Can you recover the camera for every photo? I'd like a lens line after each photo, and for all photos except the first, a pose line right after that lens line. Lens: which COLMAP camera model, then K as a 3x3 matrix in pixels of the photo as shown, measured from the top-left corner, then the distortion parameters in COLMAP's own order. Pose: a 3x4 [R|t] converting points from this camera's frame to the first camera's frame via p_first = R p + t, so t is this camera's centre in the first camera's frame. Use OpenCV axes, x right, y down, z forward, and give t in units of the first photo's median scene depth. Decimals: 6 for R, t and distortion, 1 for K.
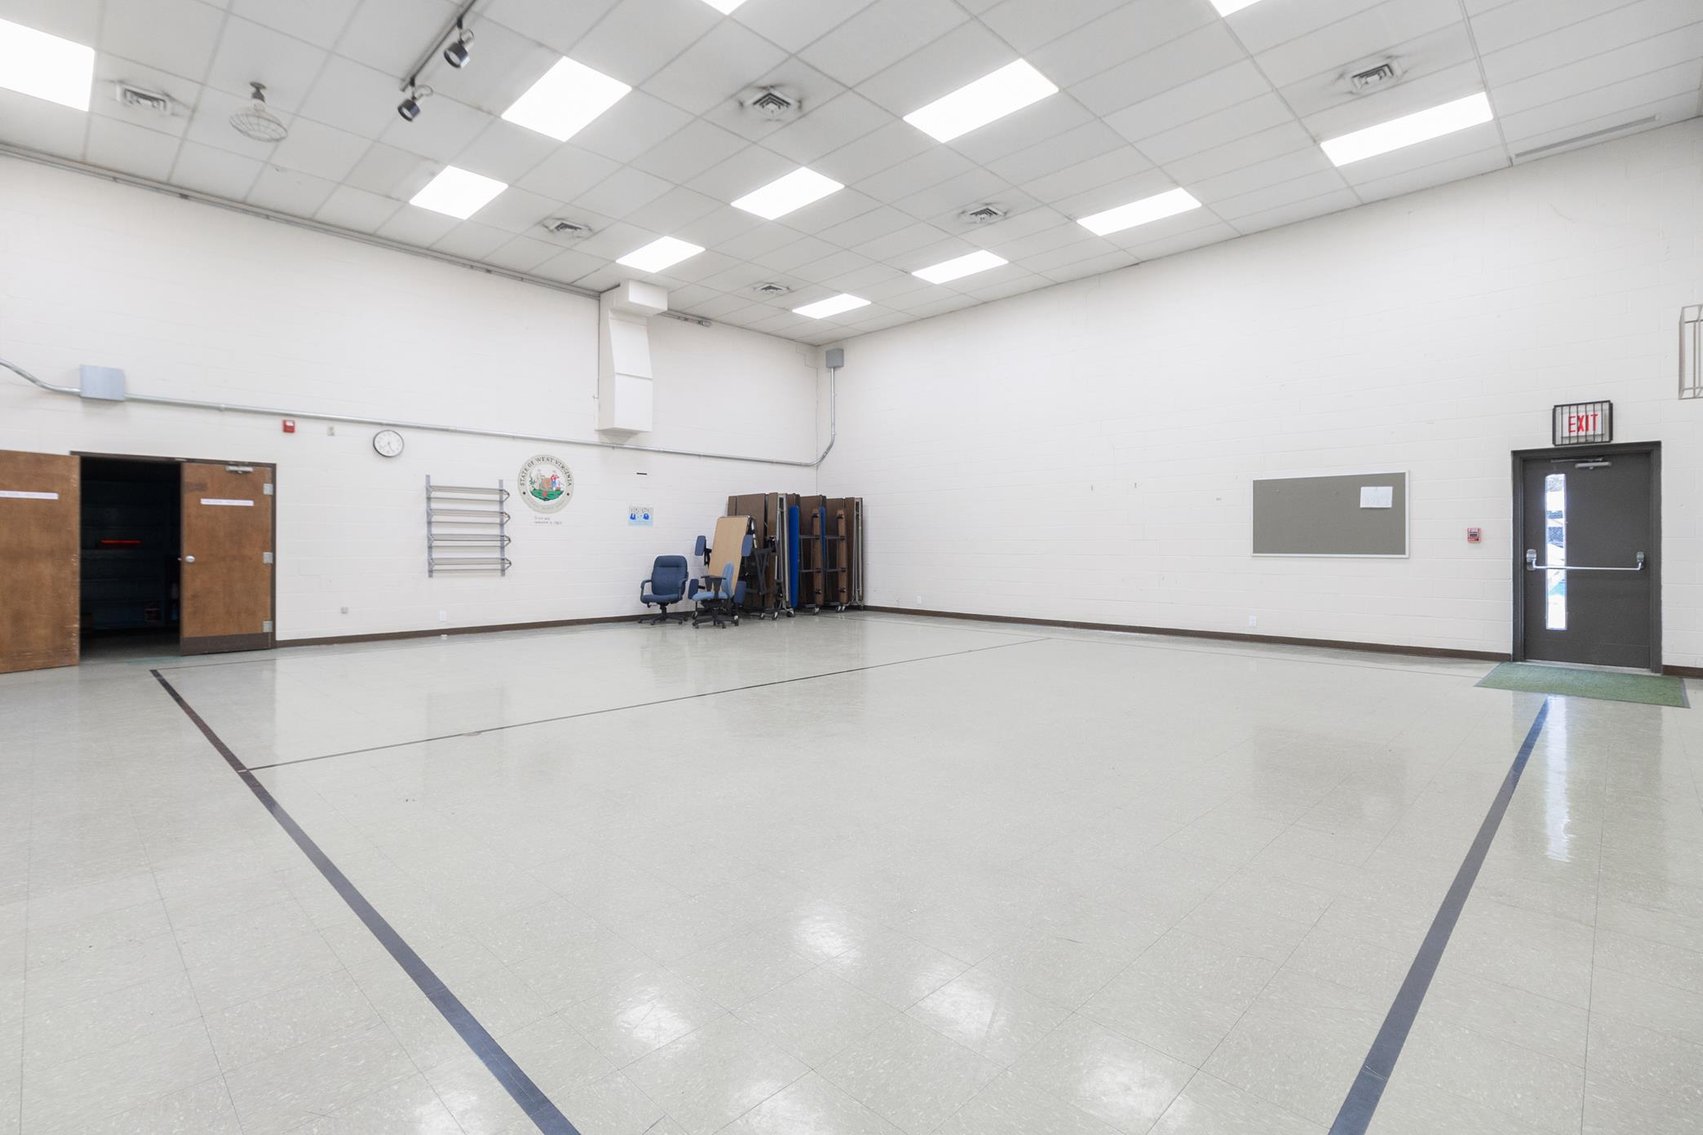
lens RADIAL K [[795.4, 0, 829.7], [0, 795.4, 543.1], [0, 0, 1]] dist [0.004312, -0.000127]
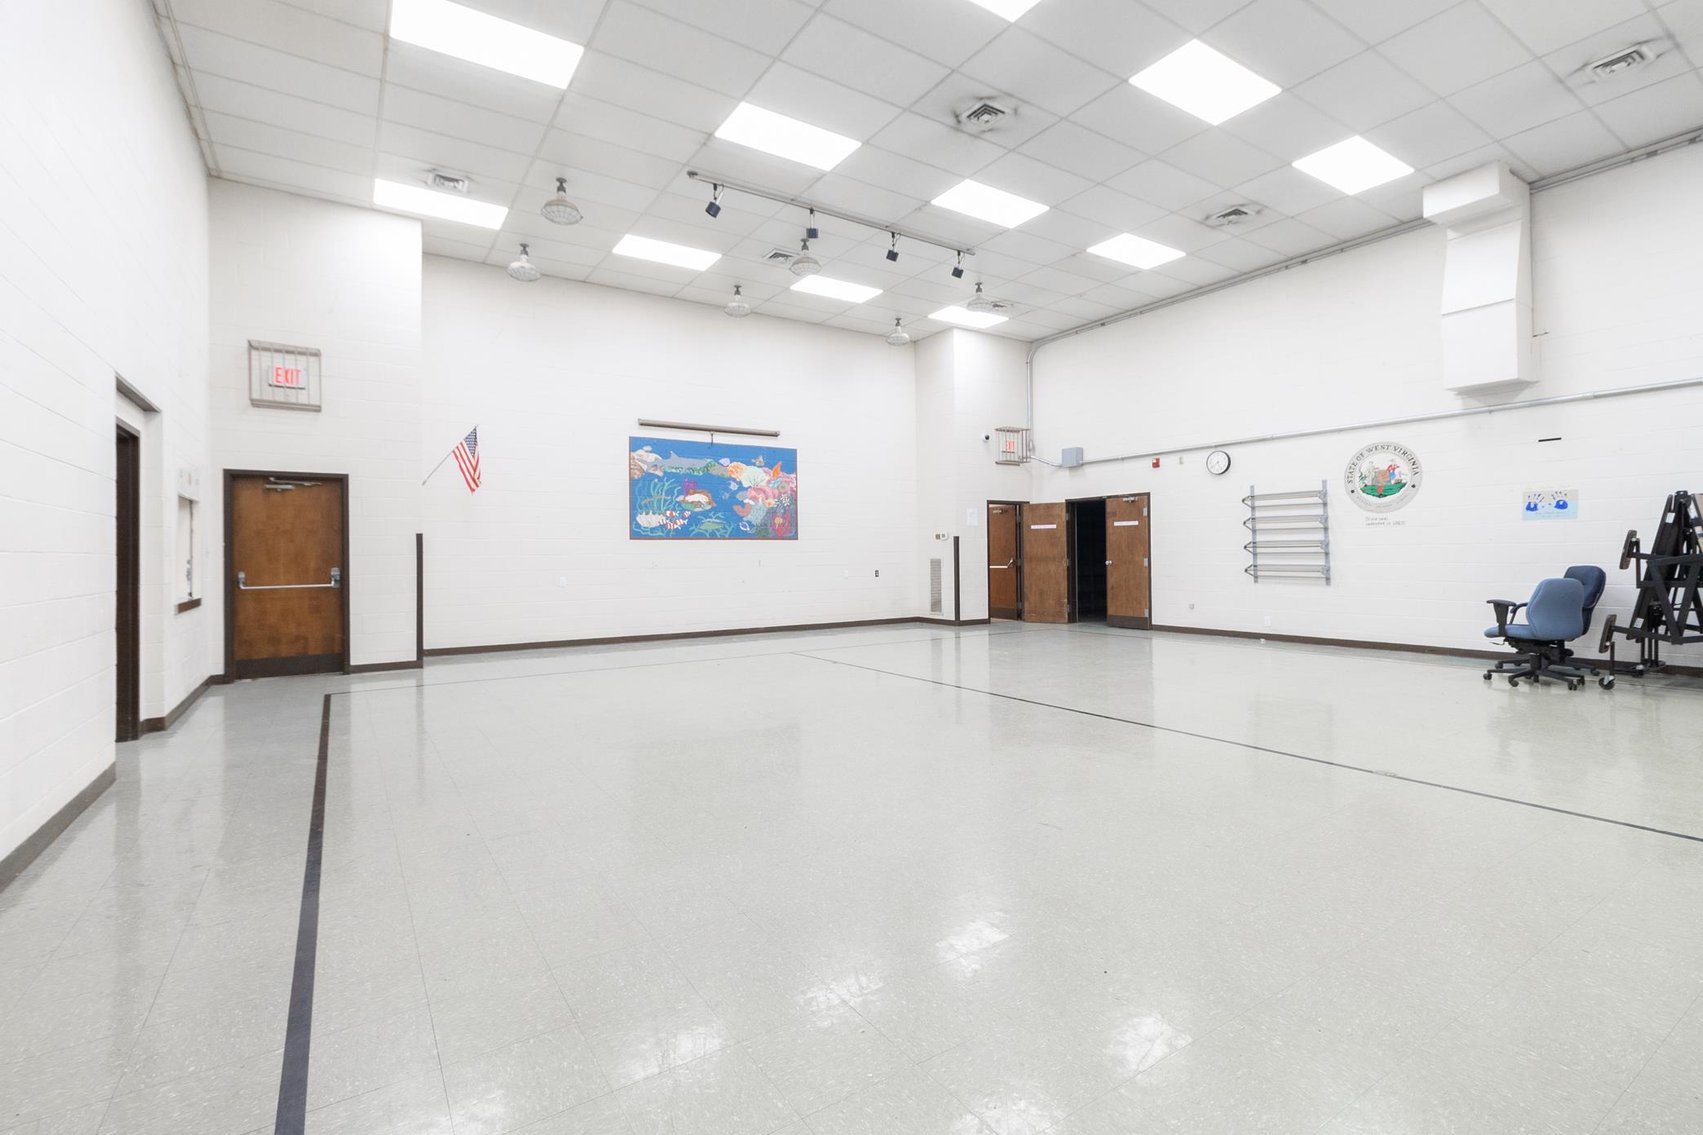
lens RADIAL K [[795.4, 0, 844.6], [0, 795.4, 551.7], [0, 0, 1]] dist [0.004312, -0.000127]
pose [[-0.220682, -0.007337, -0.975318, 0.644909], [0.007039, 0.999934, -0.009115, 0.007952], [0.975320, -0.008877, -0.220615, 0.707778]]
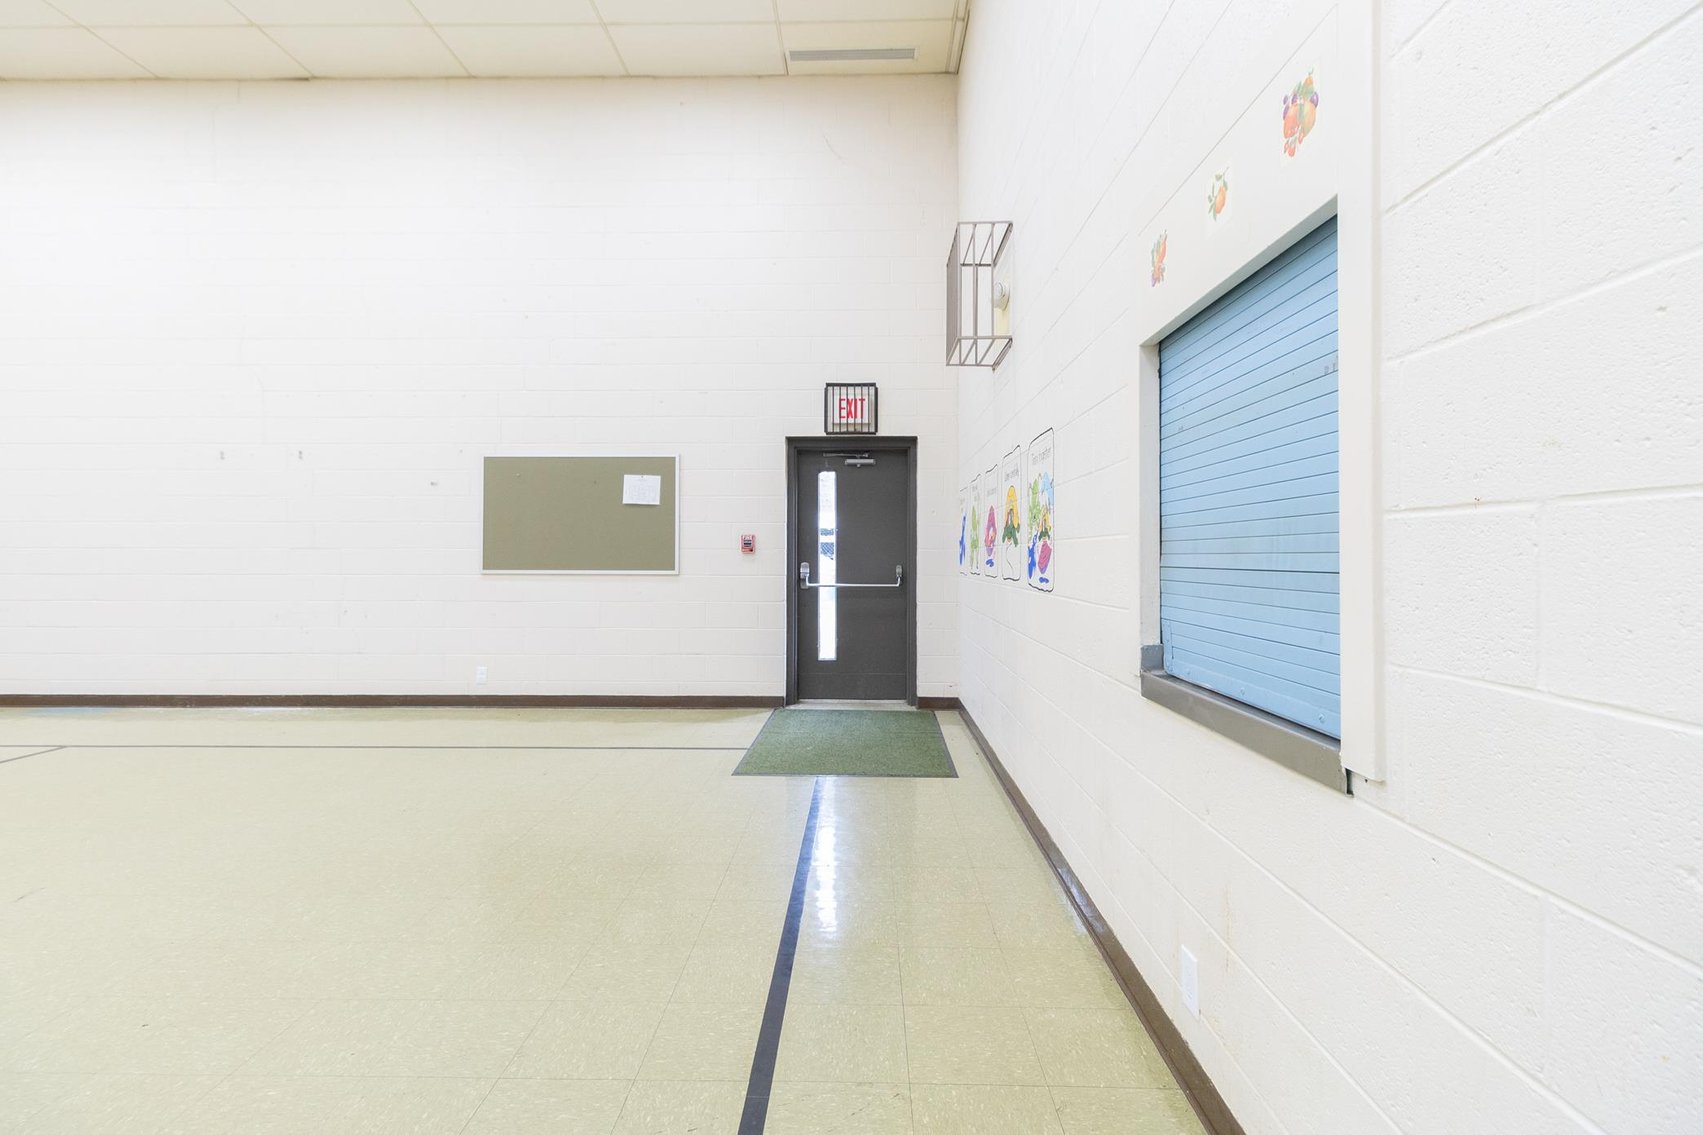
lens RADIAL K [[795.4, 0, 849.3], [0, 795.4, 555.2], [0, 0, 1]] dist [0.004312, -0.000127]
pose [[0.722721, 0.002331, 0.691136, 0.142854], [-0.003858, 0.999992, 0.000662, -0.000103], [-0.691129, -0.003145, 0.722725, 0.155631]]
